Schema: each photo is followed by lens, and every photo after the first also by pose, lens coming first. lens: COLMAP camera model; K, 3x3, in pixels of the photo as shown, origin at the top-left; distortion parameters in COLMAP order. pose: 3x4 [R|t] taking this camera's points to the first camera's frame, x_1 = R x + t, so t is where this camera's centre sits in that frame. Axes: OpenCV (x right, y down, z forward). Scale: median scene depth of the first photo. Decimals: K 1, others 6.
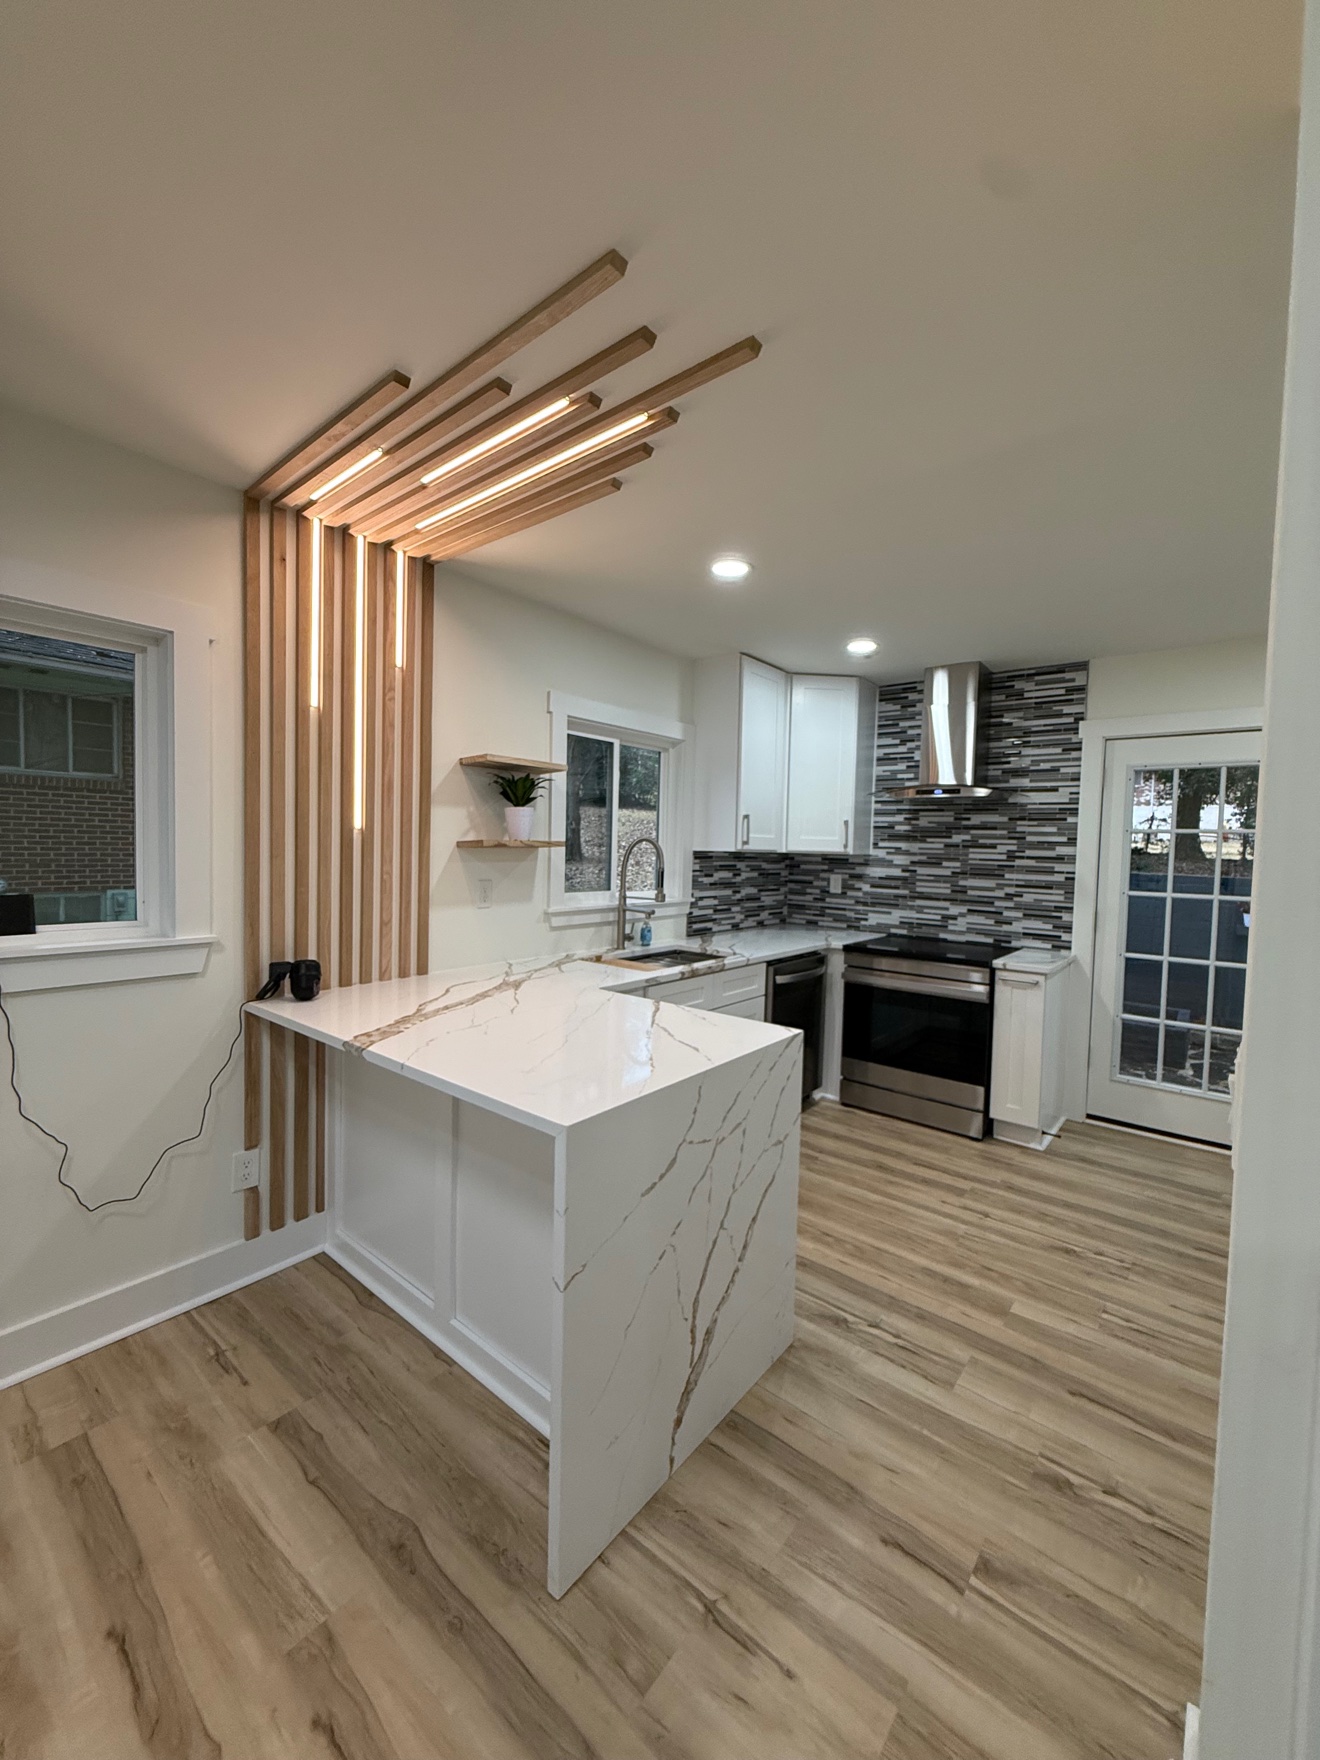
lens RADIAL K [[702.9, 0, 657.8], [0, 702.9, 879.1], [0, 0, 1]] dist [-0.001506, 0.000578]
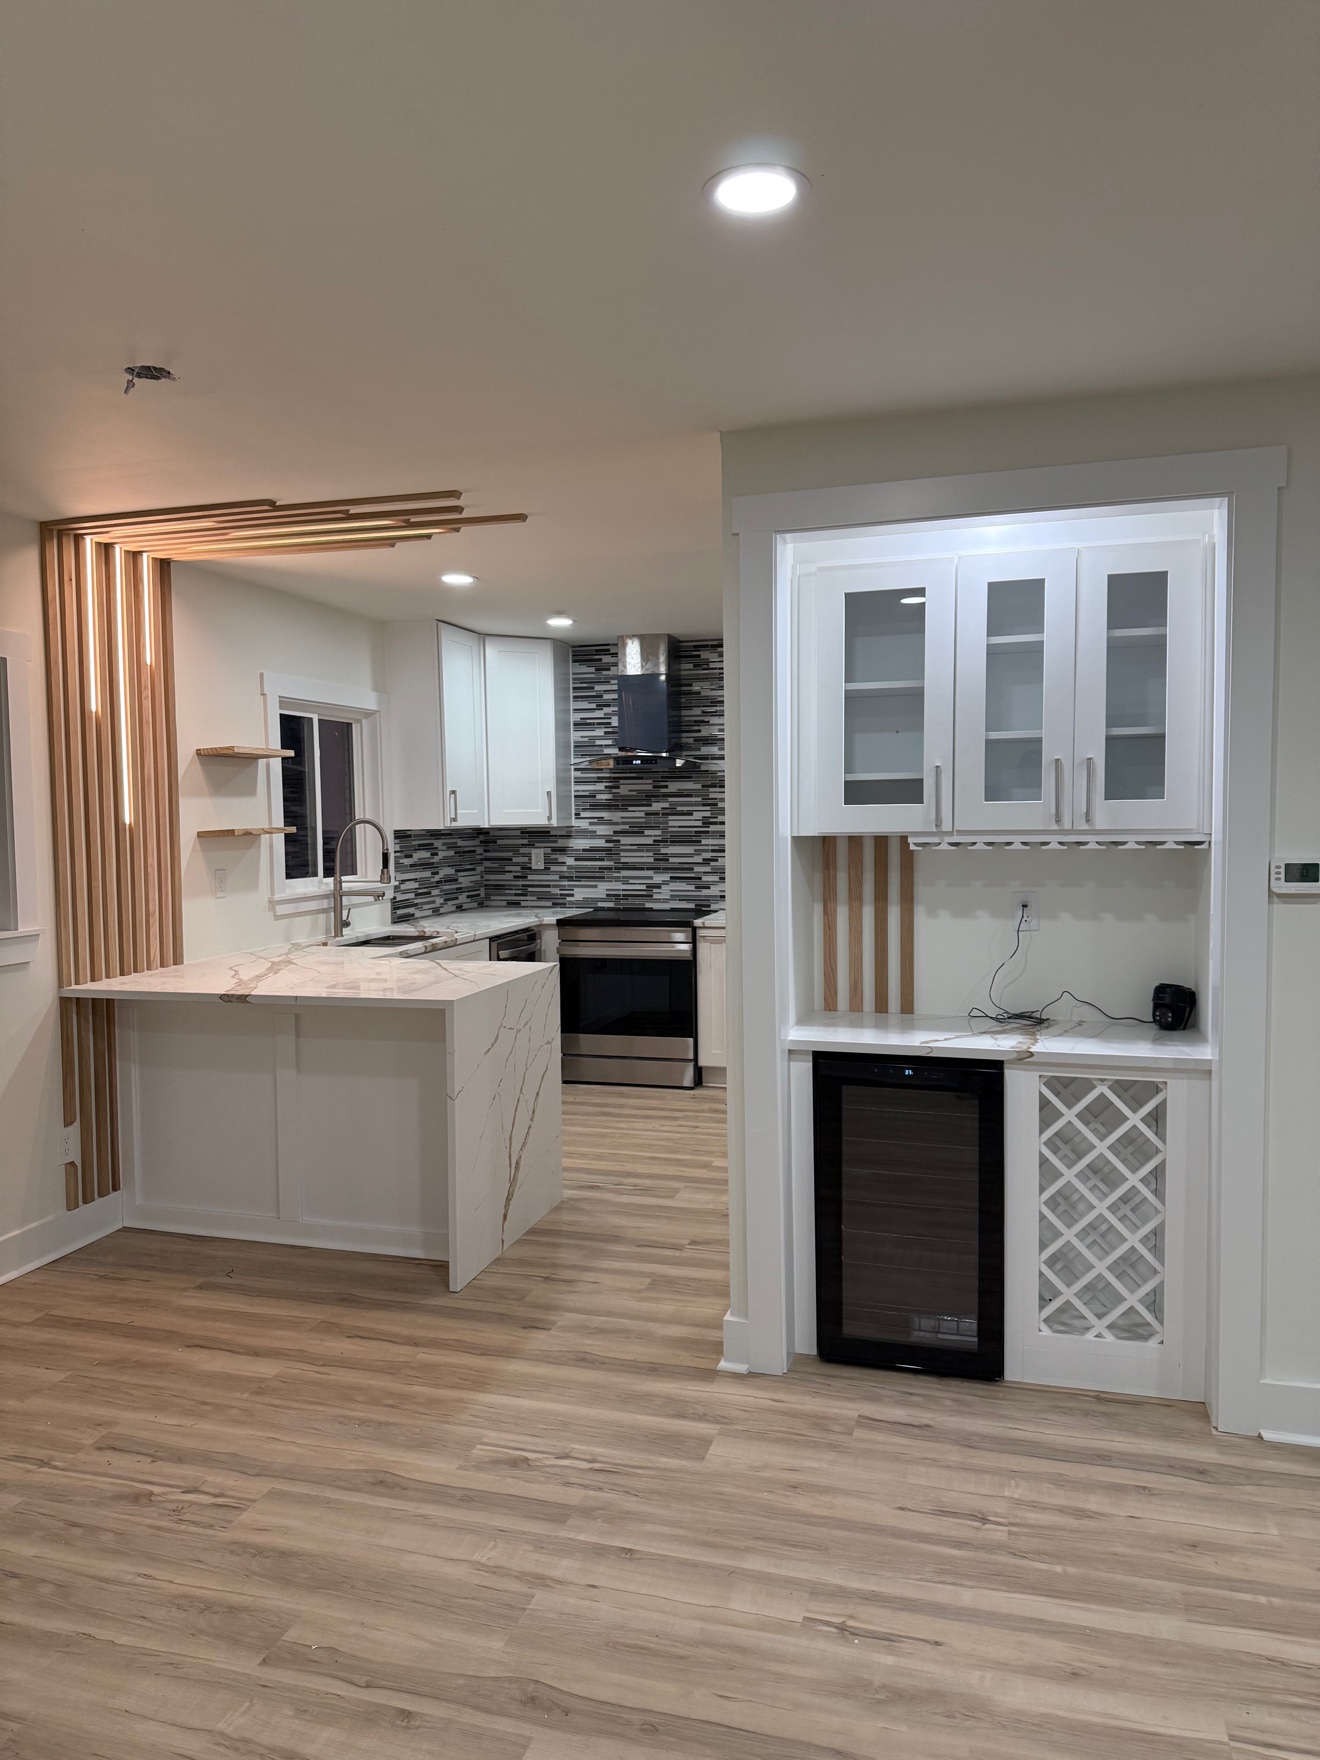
lens RADIAL K [[1227.9, 0, 660.6], [0, 1227.9, 881.7], [0, 0, 1]] dist [0.007102, 0.000657]
pose [[0.919133, -0.058643, 0.389558, -0.285739], [0.053778, 0.998279, 0.023393, 0.009451], [-0.390260, -0.000552, 0.920705, -0.681063]]
